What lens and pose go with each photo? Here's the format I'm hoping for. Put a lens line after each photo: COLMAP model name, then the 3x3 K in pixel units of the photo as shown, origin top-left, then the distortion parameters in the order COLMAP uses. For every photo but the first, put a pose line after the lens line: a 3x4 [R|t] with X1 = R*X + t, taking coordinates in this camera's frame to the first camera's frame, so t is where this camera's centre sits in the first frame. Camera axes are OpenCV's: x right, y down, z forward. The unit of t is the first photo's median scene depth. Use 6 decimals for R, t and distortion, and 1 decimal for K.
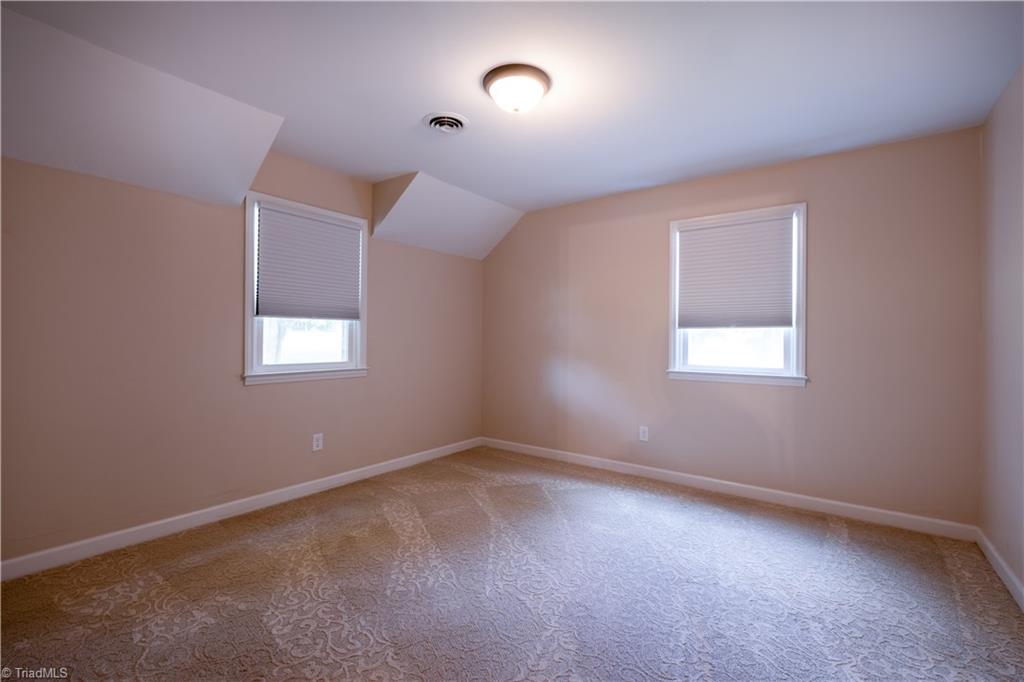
lens RADIAL K [[450.0, 0, 510.4], [0, 450.0, 335.0], [0, 0, 1]] dist [-0.003021, 0.000201]
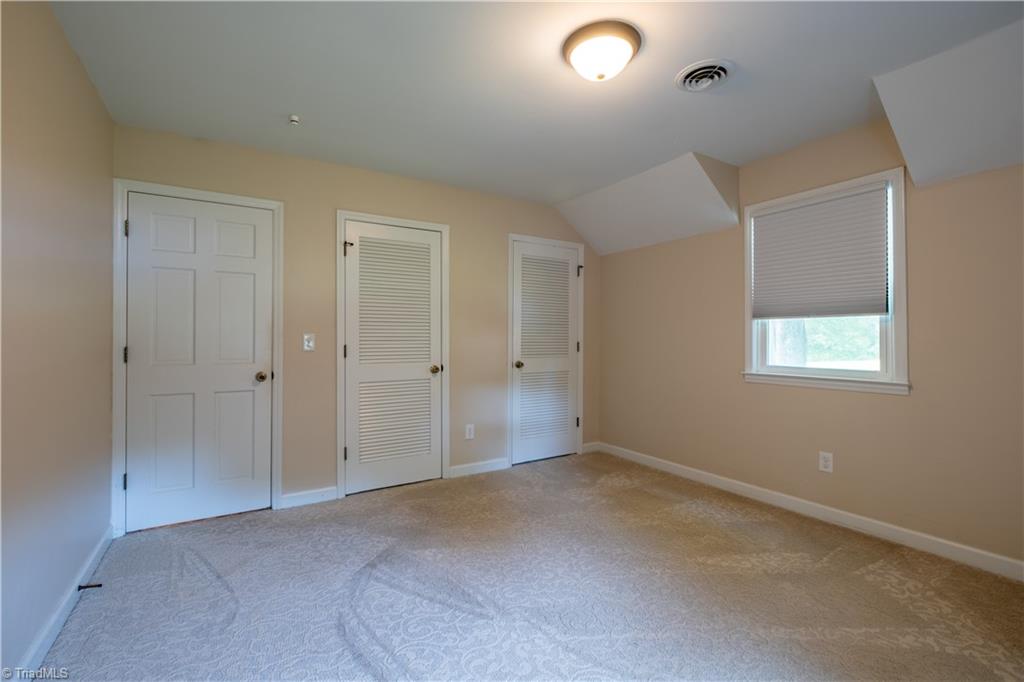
lens RADIAL K [[450.0, 0, 510.4], [0, 450.0, 335.0], [0, 0, 1]] dist [-0.003021, 0.000201]
pose [[-0.353667, -0.011777, -0.935297, 0.644055], [0.000080, 0.999920, -0.012621, 0.010039], [0.935371, -0.004538, -0.353638, 0.827442]]
